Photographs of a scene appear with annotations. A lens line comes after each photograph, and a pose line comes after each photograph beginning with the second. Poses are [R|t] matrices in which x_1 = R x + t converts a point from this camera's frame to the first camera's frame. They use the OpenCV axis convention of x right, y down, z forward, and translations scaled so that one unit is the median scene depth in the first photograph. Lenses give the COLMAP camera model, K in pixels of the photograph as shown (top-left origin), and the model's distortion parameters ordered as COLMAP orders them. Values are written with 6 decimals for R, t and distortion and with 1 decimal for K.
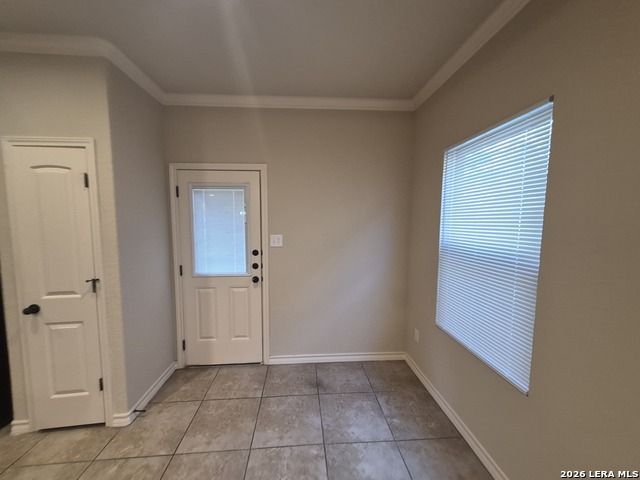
lens RADIAL K [[252.3, 0, 319.8], [0, 252.3, 242.0], [0, 0, 1]] dist [0.007223, -0.000626]
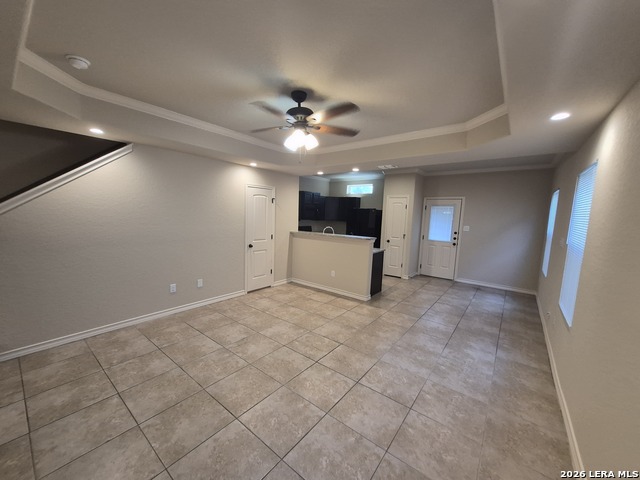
lens RADIAL K [[252.3, 0, 313.1], [0, 252.3, 243.9], [0, 0, 1]] dist [0.007223, -0.000626]
pose [[0.746601, 0.110072, -0.656103, 0.326375], [-0.082981, 0.993923, 0.072320, 0.085244], [0.660077, 0.000450, 0.751198, -1.722855]]
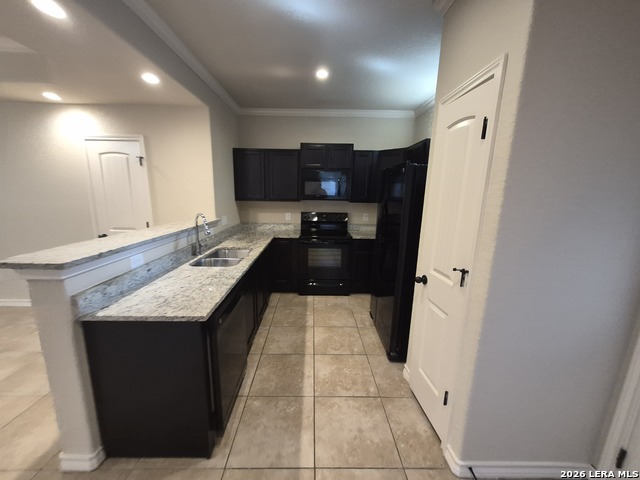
lens RADIAL K [[252.3, 0, 320.0], [0, 252.3, 244.1], [0, 0, 1]] dist [0.007223, -0.000626]
pose [[-0.036050, 0.206027, -0.977882, -0.120298], [-0.087968, 0.974065, 0.208466, -0.031130], [0.995471, 0.093538, -0.016992, 0.422139]]
